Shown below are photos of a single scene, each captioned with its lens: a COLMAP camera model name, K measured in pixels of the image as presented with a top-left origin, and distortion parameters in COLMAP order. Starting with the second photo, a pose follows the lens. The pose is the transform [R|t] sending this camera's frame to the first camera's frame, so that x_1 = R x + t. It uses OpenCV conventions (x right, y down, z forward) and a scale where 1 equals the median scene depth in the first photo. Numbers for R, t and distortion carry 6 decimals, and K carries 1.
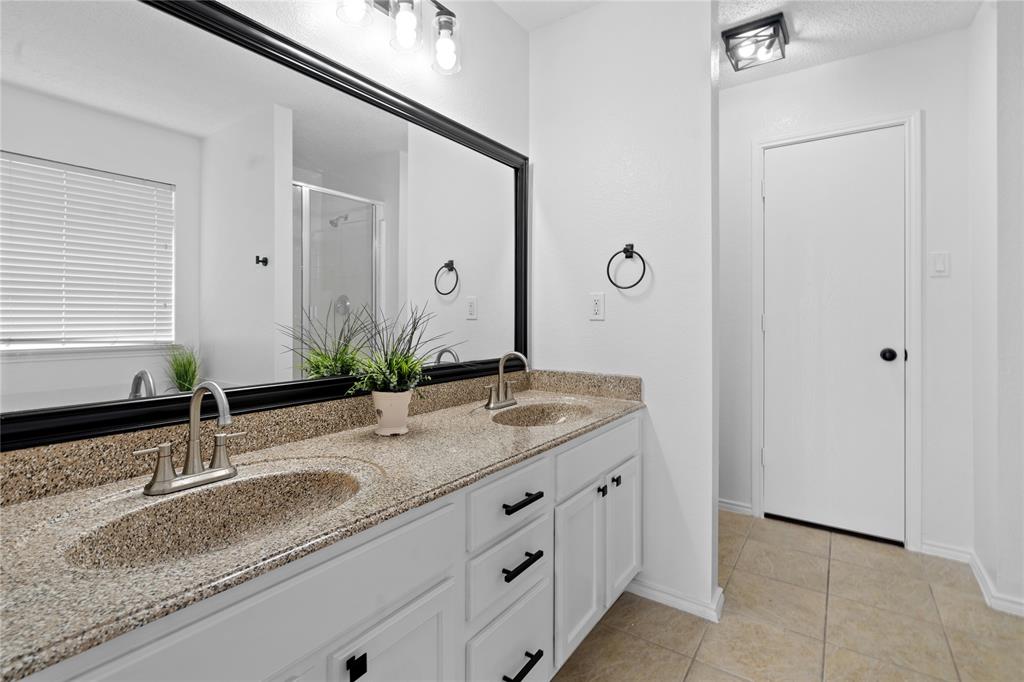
lens RADIAL K [[472.3, 0, 508.5], [0, 472.3, 322.6], [0, 0, 1]] dist [-0.000407, -0.000117]
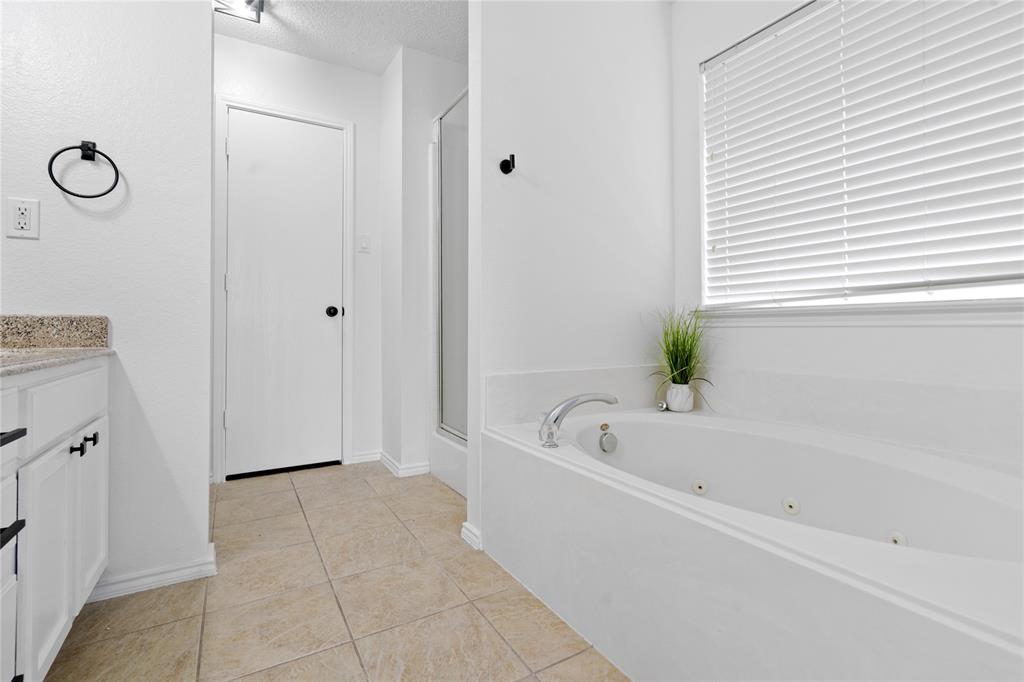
lens RADIAL K [[472.3, 0, 508.5], [0, 472.3, 322.6], [0, 0, 1]] dist [-0.000407, -0.000117]
pose [[0.420939, 0.008979, 0.907044, -0.150001], [0.002877, 0.999933, -0.011233, 0.139339], [-0.907084, 0.007338, 0.420885, 0.075005]]
